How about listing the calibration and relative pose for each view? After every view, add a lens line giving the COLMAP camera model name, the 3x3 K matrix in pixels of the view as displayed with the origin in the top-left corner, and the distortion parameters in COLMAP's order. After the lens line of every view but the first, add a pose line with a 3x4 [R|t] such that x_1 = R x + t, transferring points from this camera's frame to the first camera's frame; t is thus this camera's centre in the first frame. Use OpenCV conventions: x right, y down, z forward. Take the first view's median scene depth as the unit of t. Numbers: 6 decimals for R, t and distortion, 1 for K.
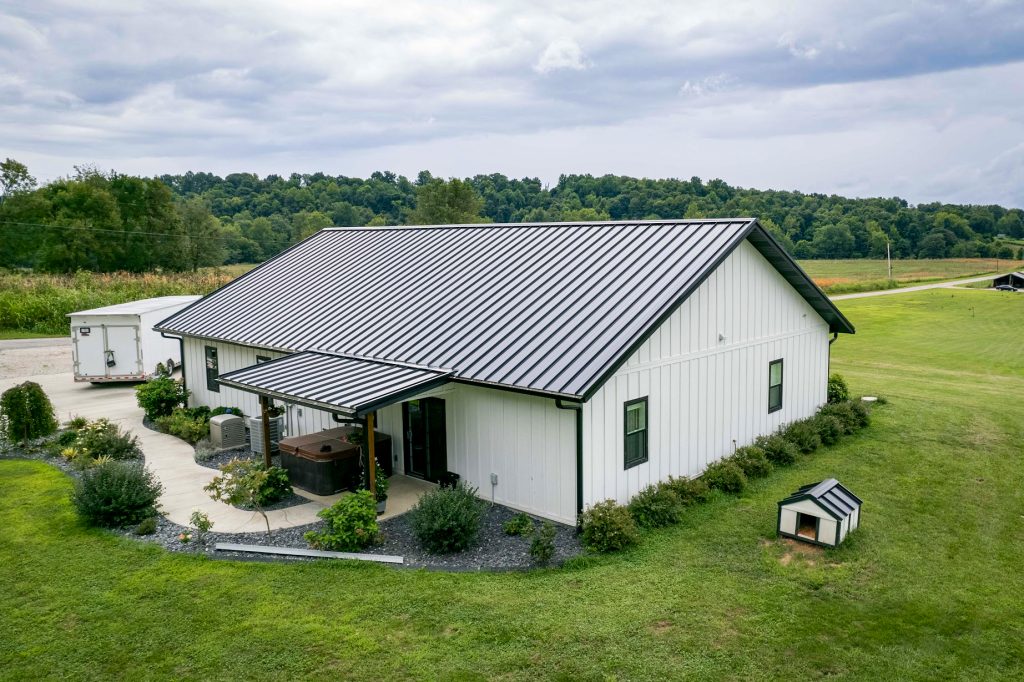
lens RADIAL K [[822.0, 0, 526.6], [0, 822.0, 324.3], [0, 0, 1]] dist [-0.044233, 0.000898]
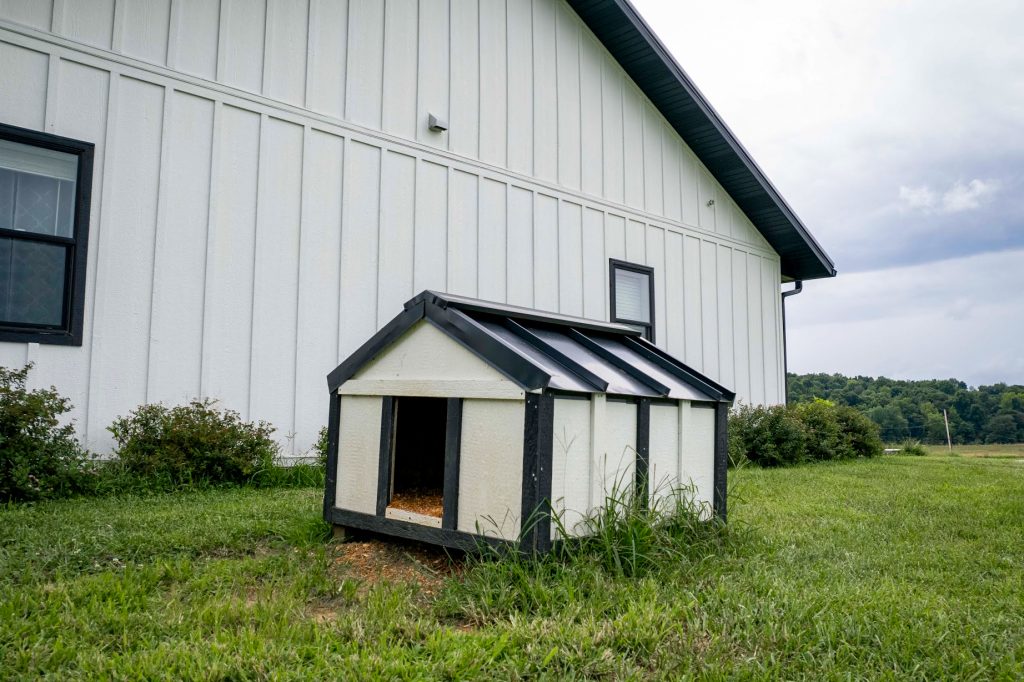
lens RADIAL K [[822.0, 0, 526.6], [0, 822.0, 324.3], [0, 0, 1]] dist [-0.044233, 0.000898]
pose [[0.997623, 0.012346, -0.067793, 0.055989], [-0.030116, 0.963004, -0.267798, 0.039186], [0.061979, 0.269203, 0.961087, 0.117303]]
